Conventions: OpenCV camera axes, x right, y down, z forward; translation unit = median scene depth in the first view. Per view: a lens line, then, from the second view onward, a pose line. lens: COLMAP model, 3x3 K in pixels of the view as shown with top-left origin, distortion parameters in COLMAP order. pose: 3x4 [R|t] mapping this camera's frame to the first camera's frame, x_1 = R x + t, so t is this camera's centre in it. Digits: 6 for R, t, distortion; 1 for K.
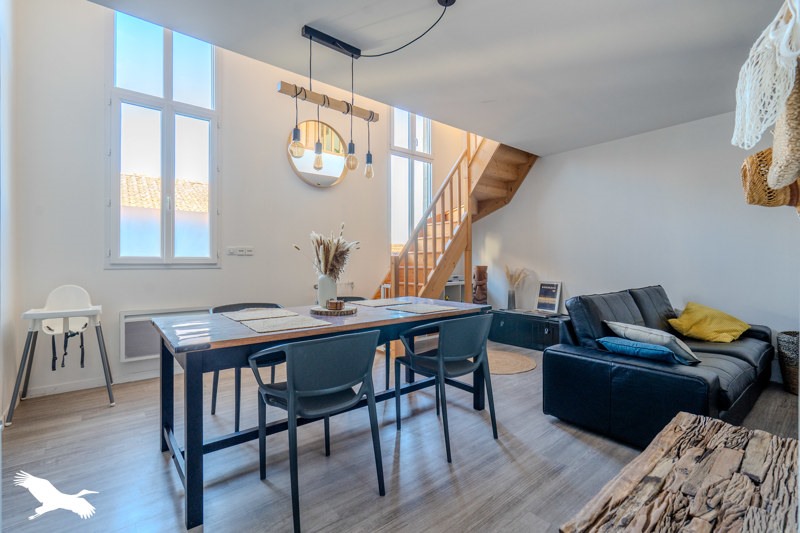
lens RADIAL K [[373.8, 0, 400.0], [0, 373.8, 266.5], [0, 0, 1]] dist [-0.001146, -0.000493]
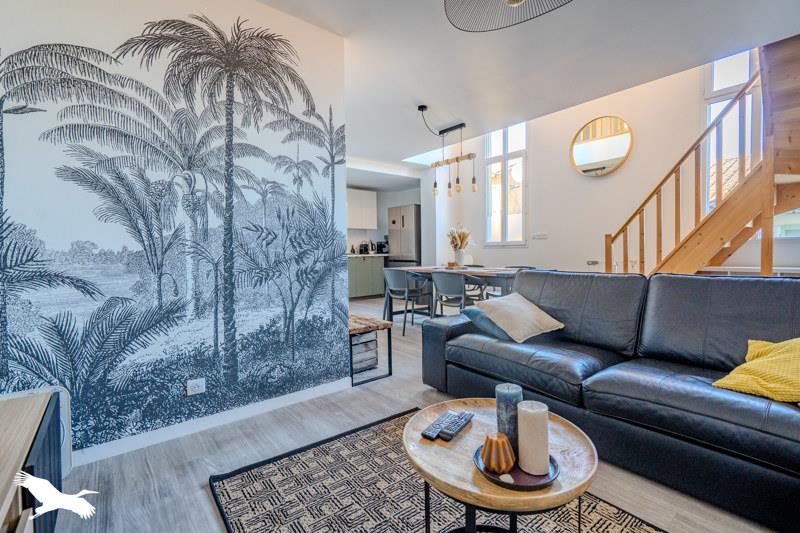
lens RADIAL K [[372.8, 0, 401.2], [0, 372.8, 248.5], [0, 0, 1]] dist [-0.000925, -0.000219]
pose [[-0.029564, 0.002176, -0.999561, 1.201431], [0.003596, 0.999991, 0.002071, 0.003953], [0.999556, -0.003533, -0.029572, 0.557650]]
